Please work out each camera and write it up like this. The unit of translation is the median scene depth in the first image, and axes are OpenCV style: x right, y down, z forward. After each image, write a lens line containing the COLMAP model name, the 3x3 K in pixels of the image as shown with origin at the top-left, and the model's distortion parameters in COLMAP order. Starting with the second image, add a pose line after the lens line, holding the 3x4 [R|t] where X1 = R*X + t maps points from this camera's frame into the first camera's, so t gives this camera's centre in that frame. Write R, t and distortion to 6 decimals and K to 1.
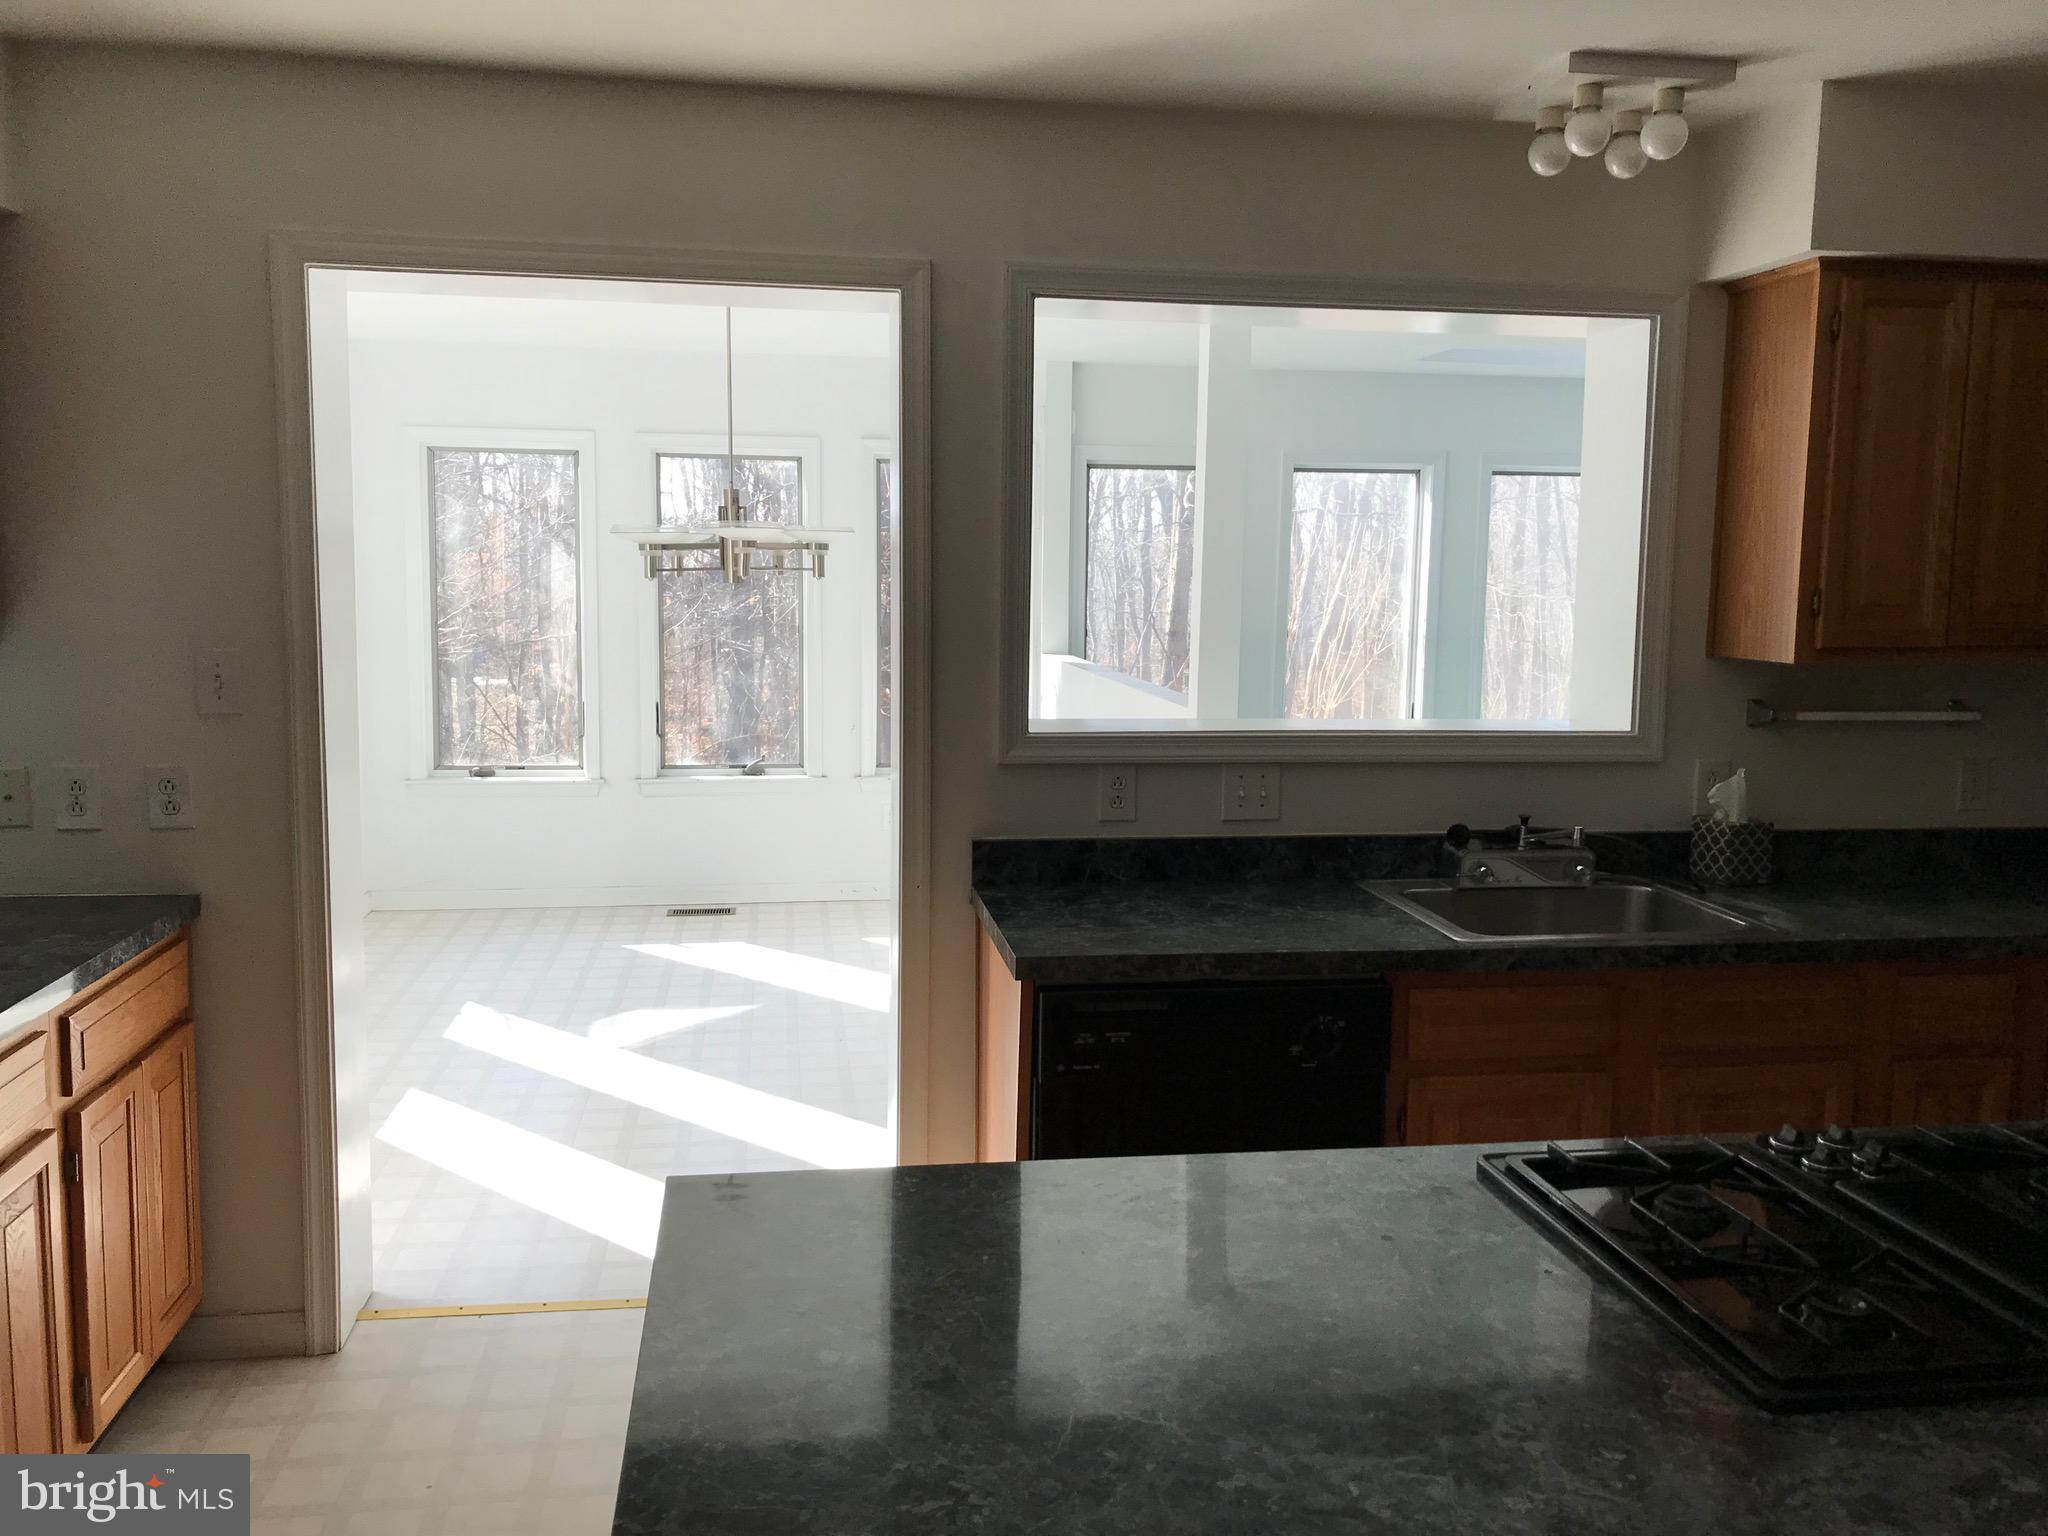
lens RADIAL K [[1654.7, 0, 1006.4], [0, 1654.7, 744.5], [0, 0, 1]] dist [0.001389, -0.000727]
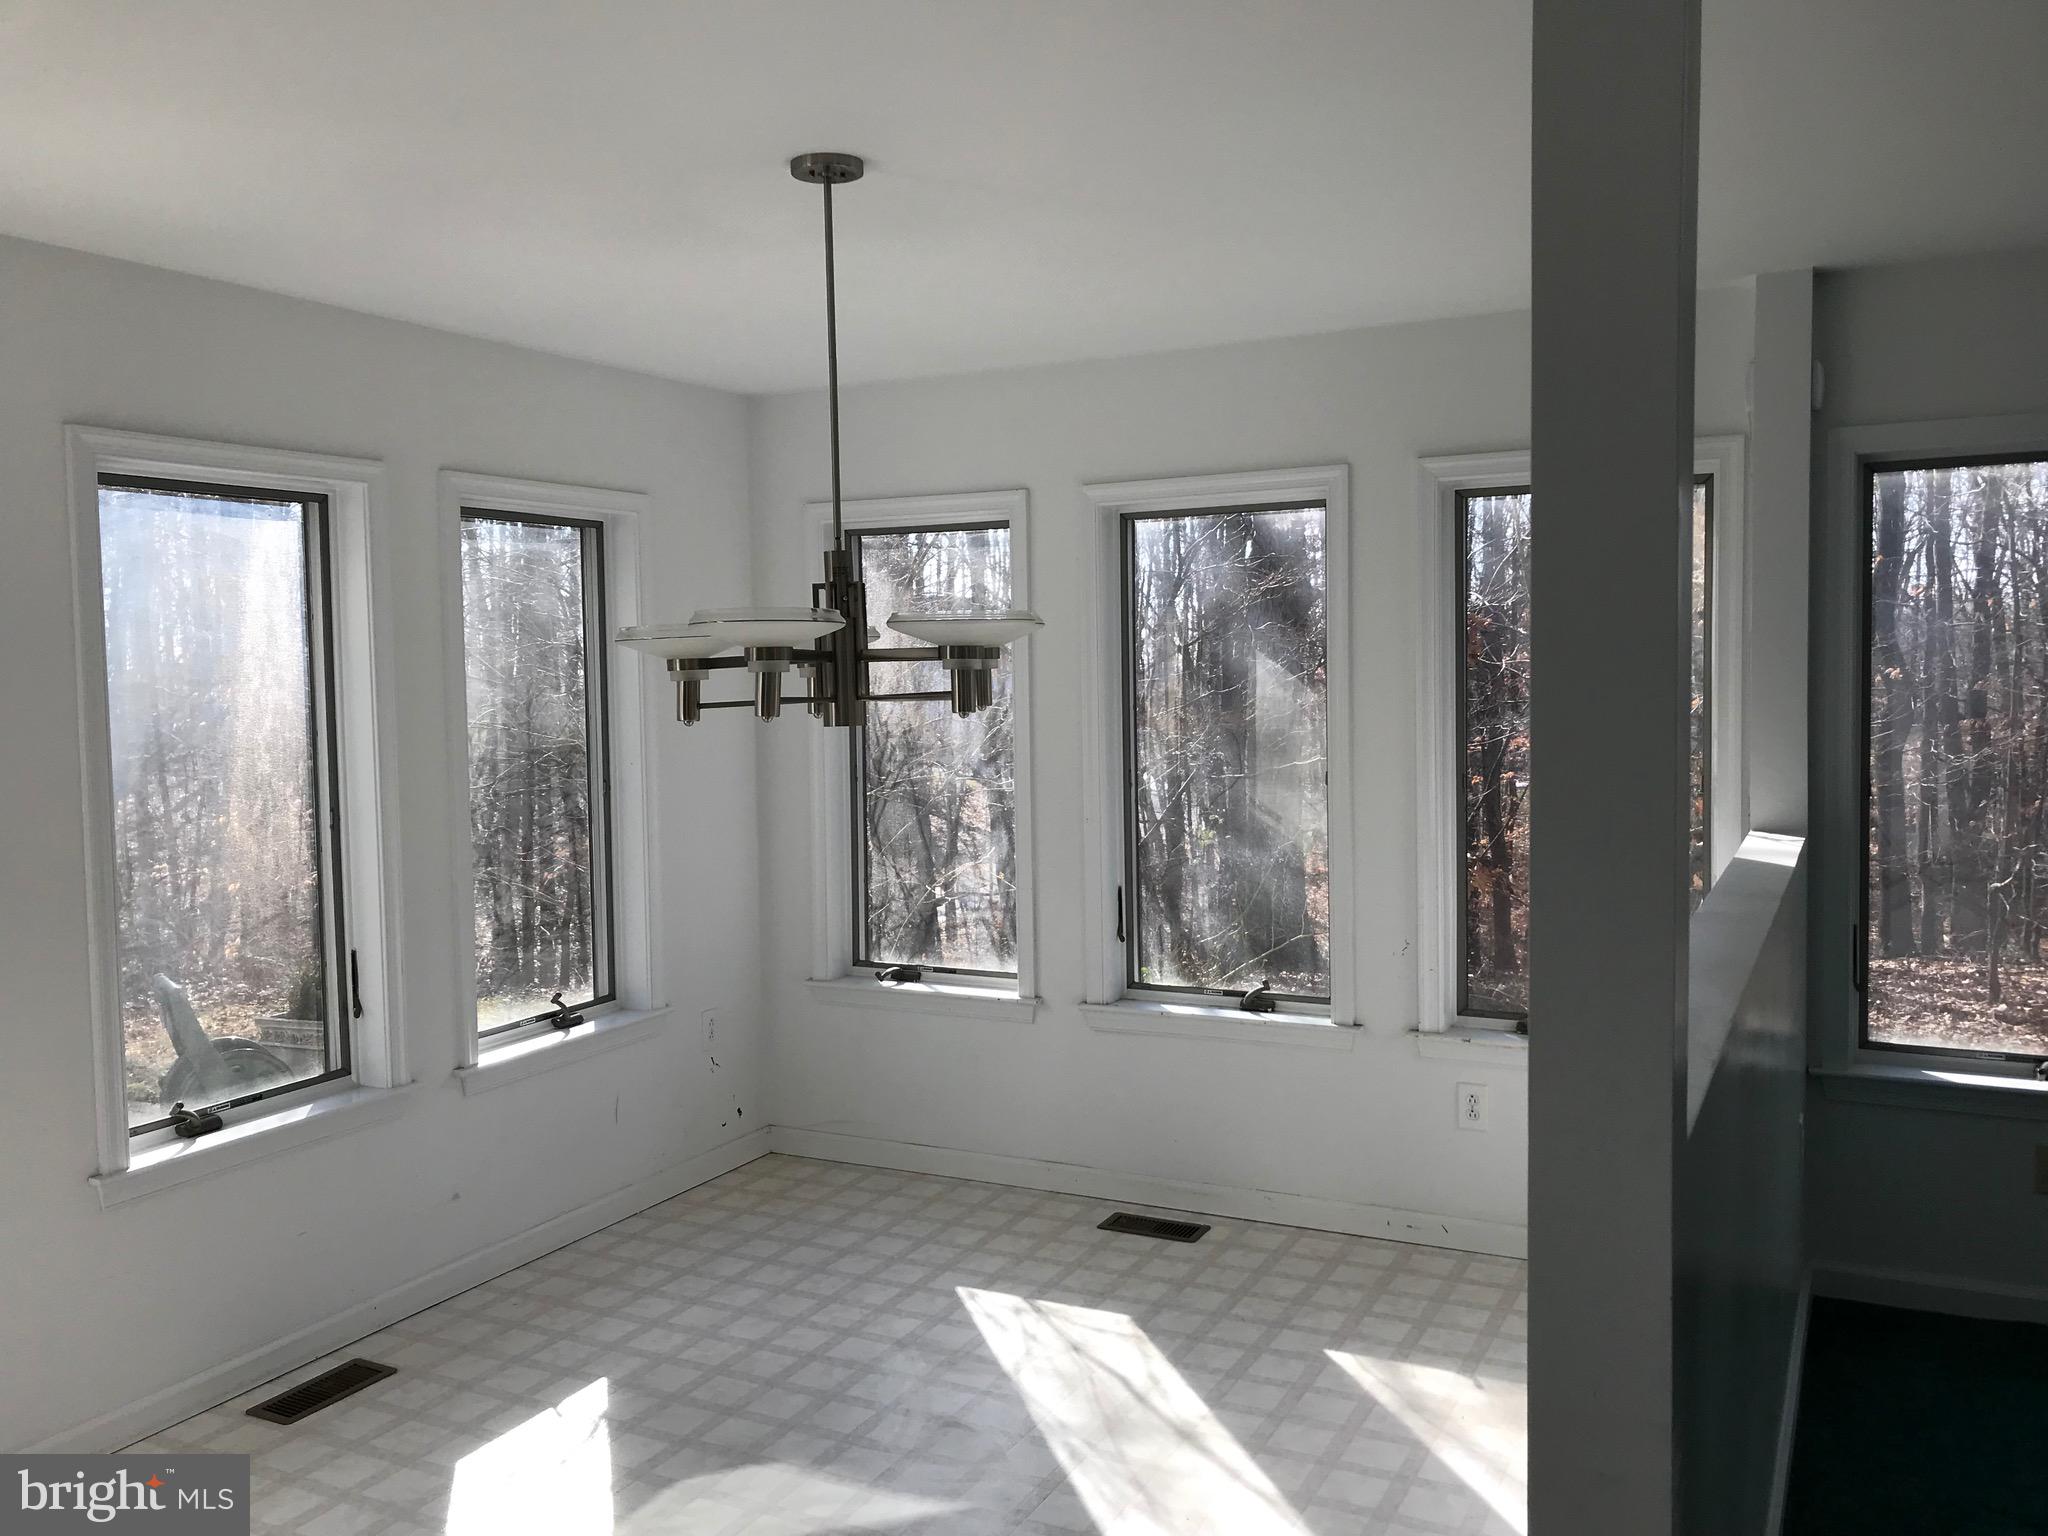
lens RADIAL K [[1654.7, 0, 1006.4], [0, 1654.7, 744.5], [0, 0, 1]] dist [0.001389, -0.000727]
pose [[0.809530, -0.001547, -0.587076, 0.138747], [-0.031406, 0.998450, -0.045938, -0.050520], [0.586238, 0.055626, 0.808227, 0.441822]]
